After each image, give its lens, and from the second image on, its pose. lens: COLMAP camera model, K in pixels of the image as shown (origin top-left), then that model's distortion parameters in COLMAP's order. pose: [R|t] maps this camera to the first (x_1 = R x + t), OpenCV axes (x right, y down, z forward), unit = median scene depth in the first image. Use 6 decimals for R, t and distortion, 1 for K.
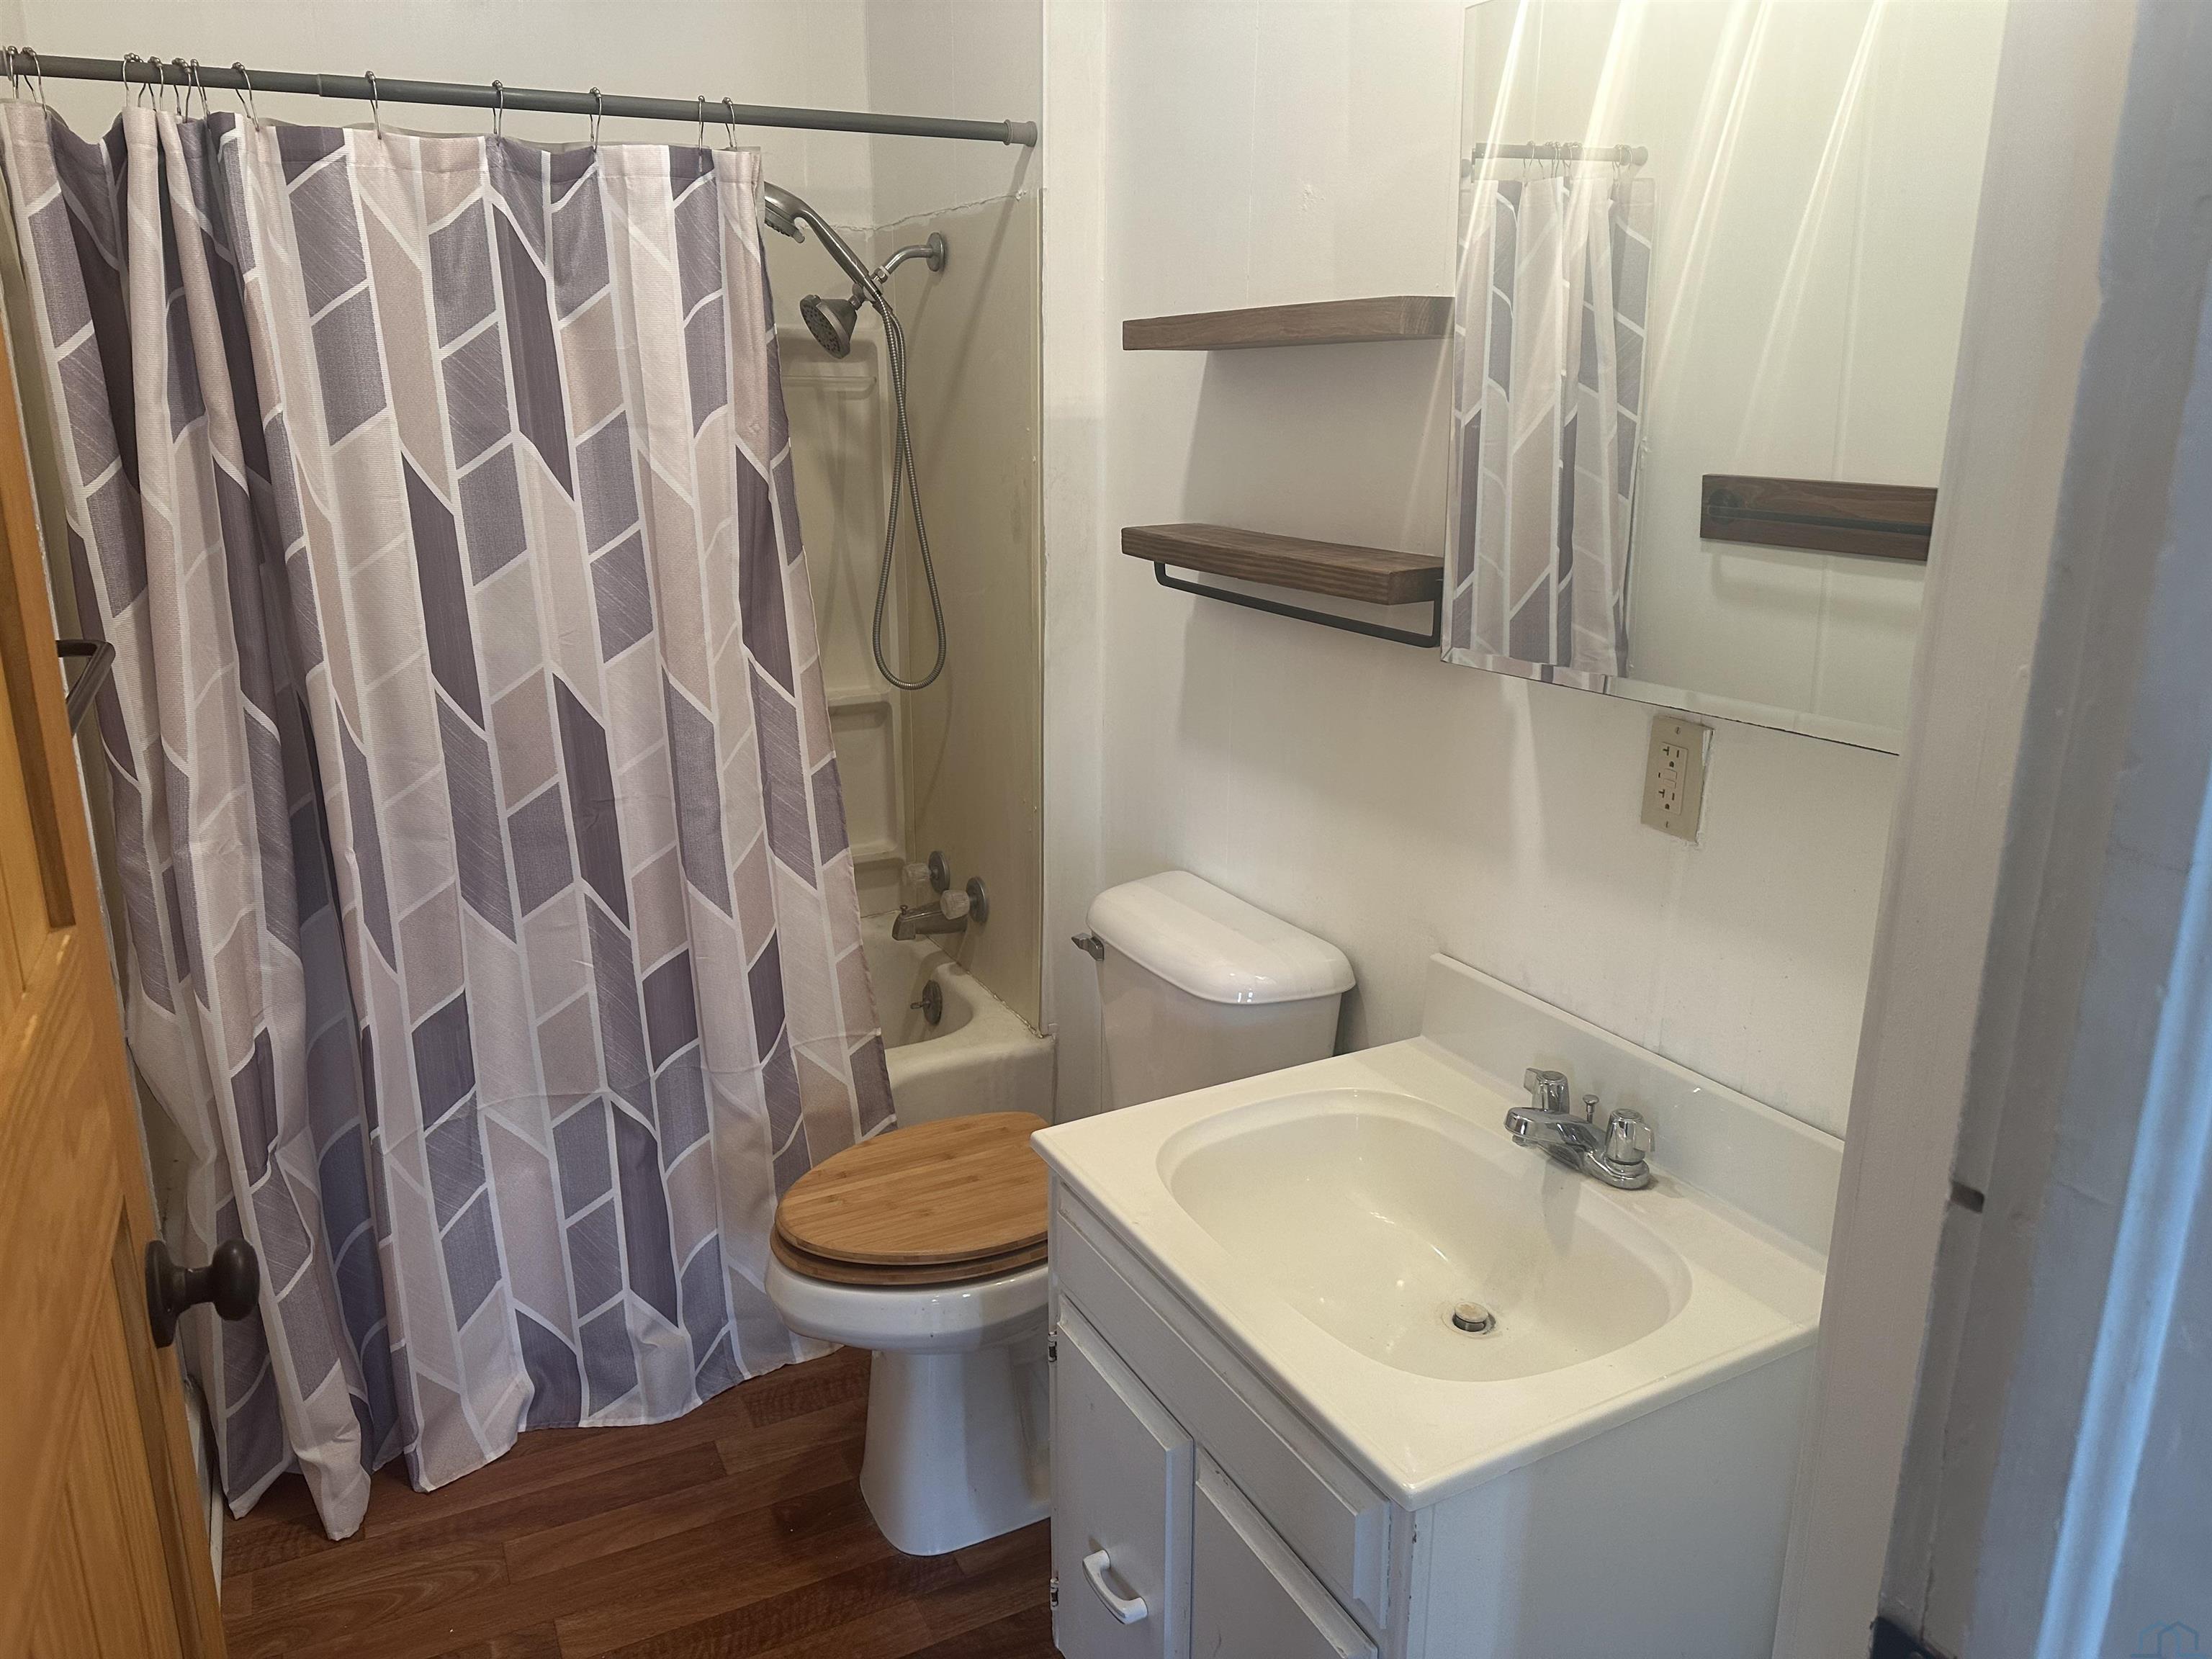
lens RADIAL K [[1542.8, 0, 1117.0], [0, 1542.8, 826.2], [0, 0, 1]] dist [0.113276, -0.171338]
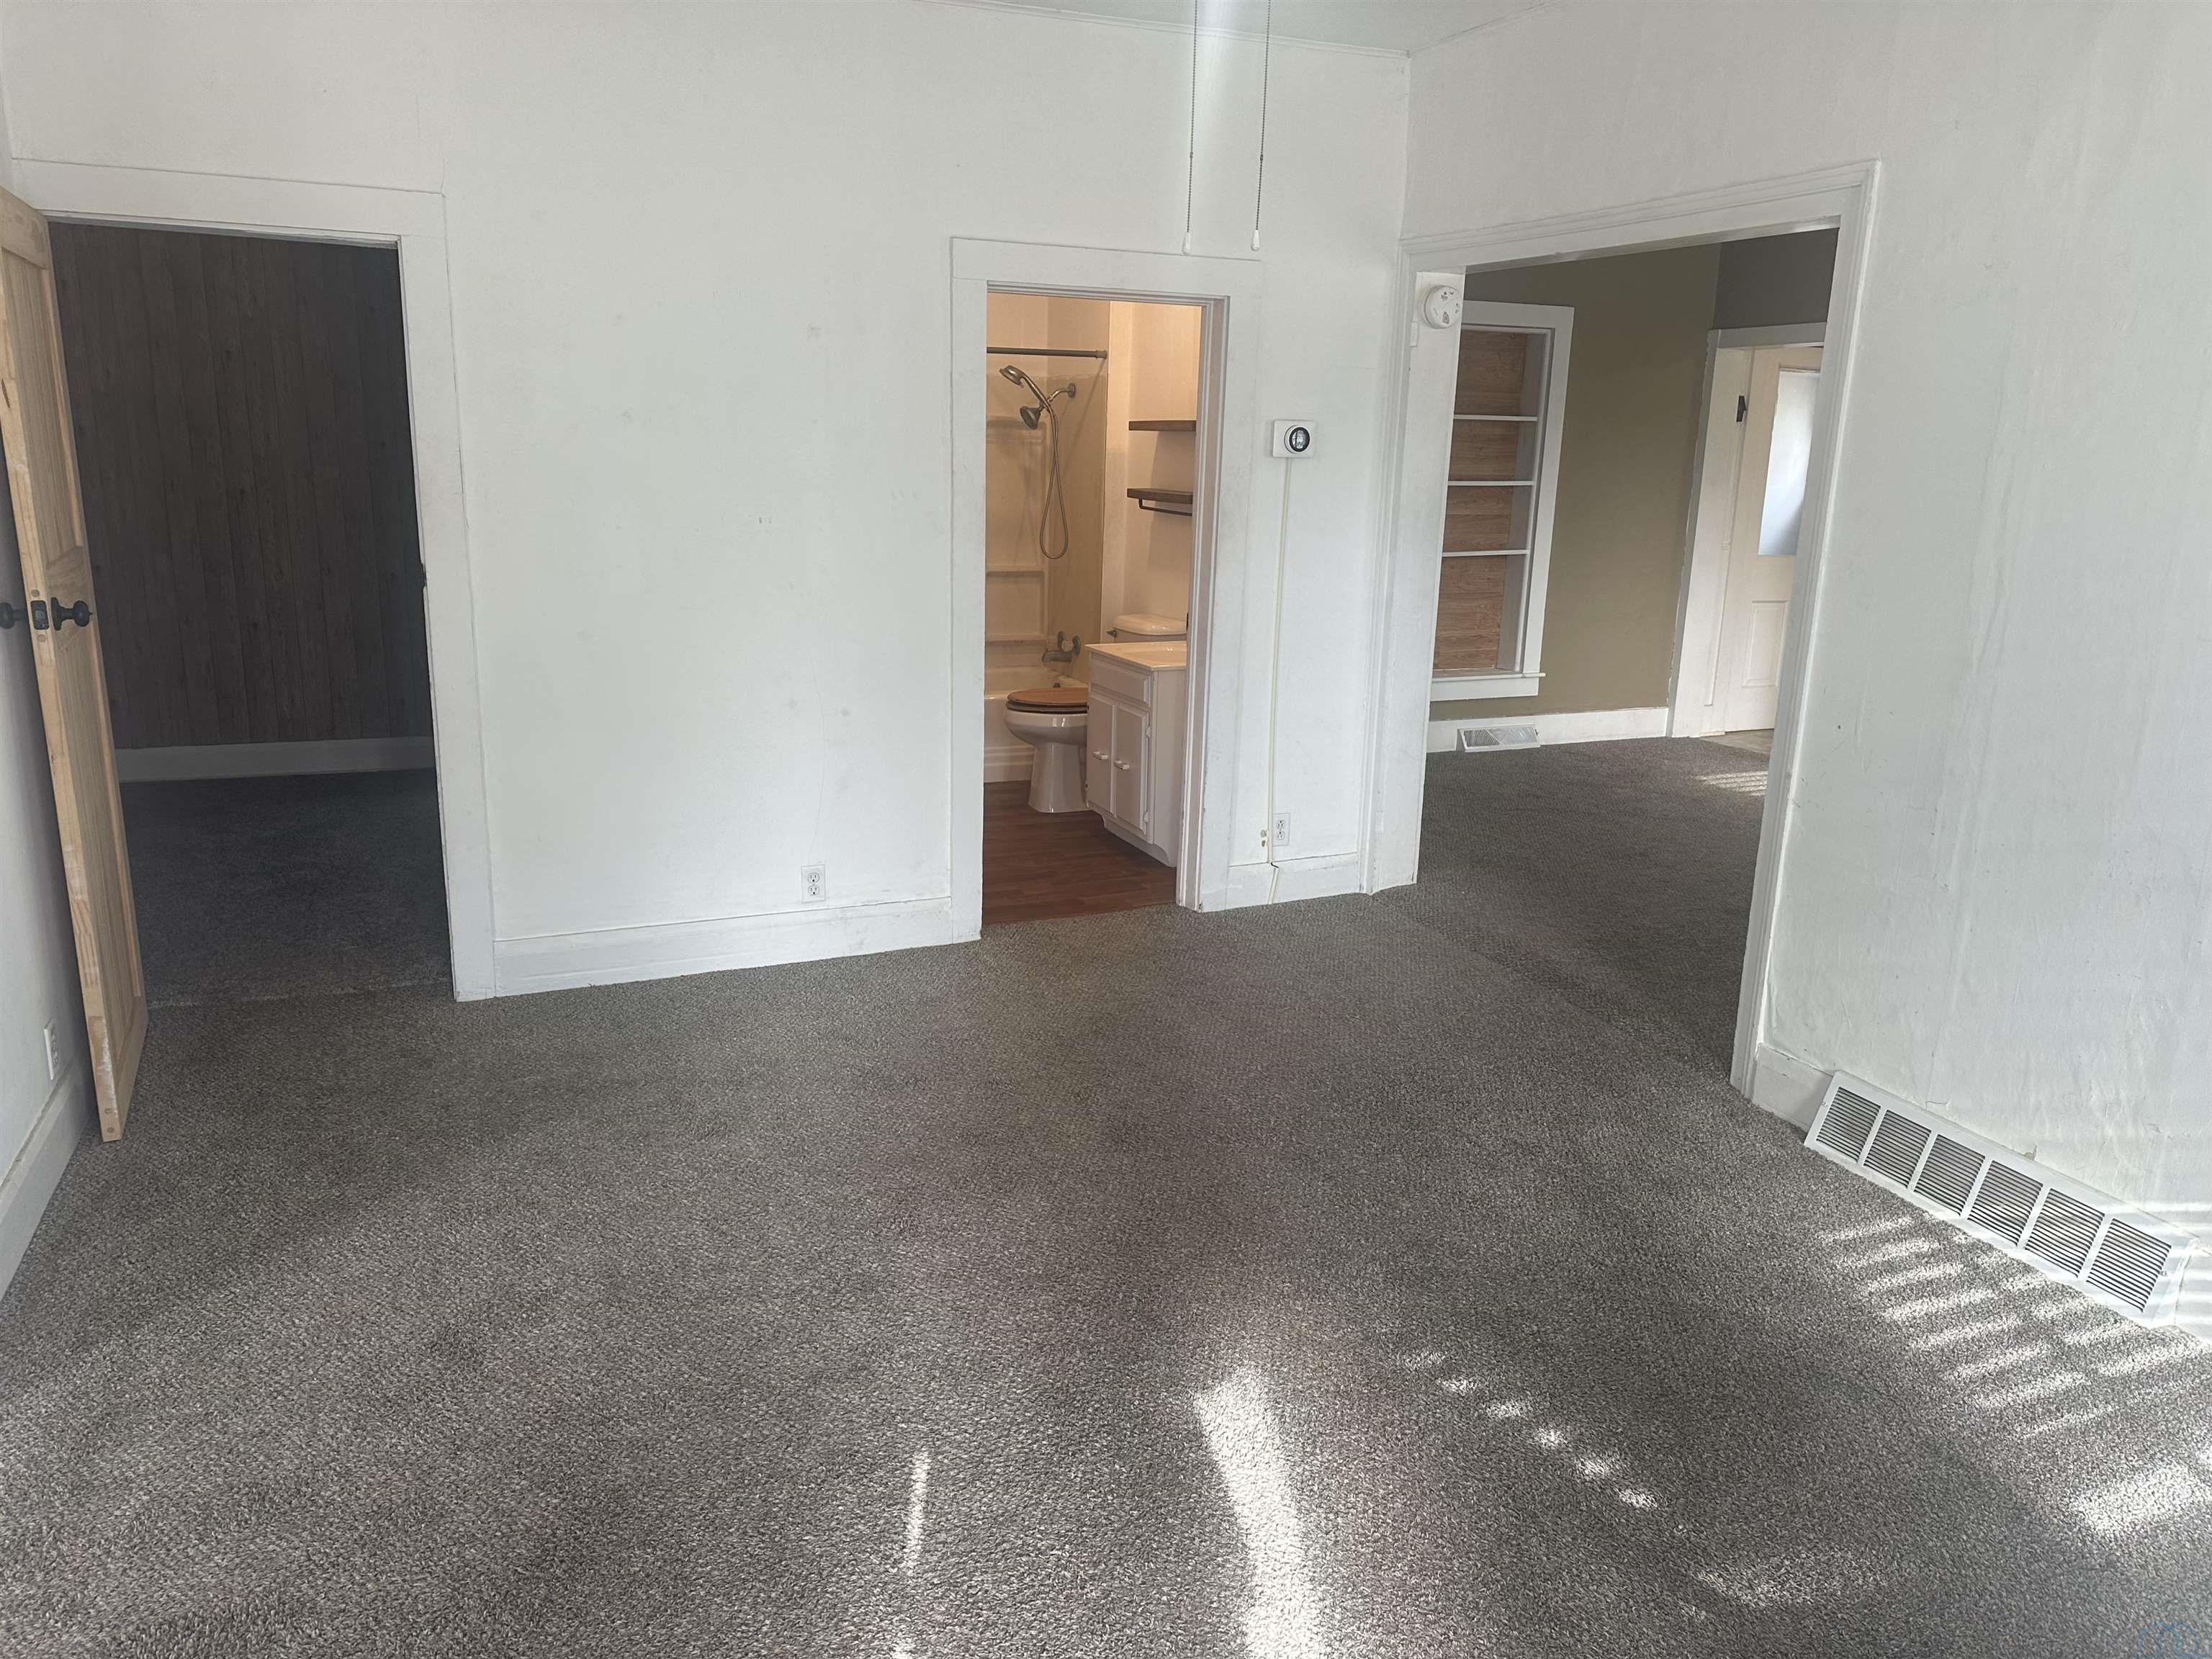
lens RADIAL K [[1542.8, 0, 1117.0], [0, 1542.8, 826.2], [0, 0, 1]] dist [0.113276, -0.171338]
pose [[0.996196, 0.041071, -0.076851, 0.197380], [-0.043382, 0.998648, -0.028646, 0.449392], [0.075570, 0.031871, 0.996631, -1.621253]]
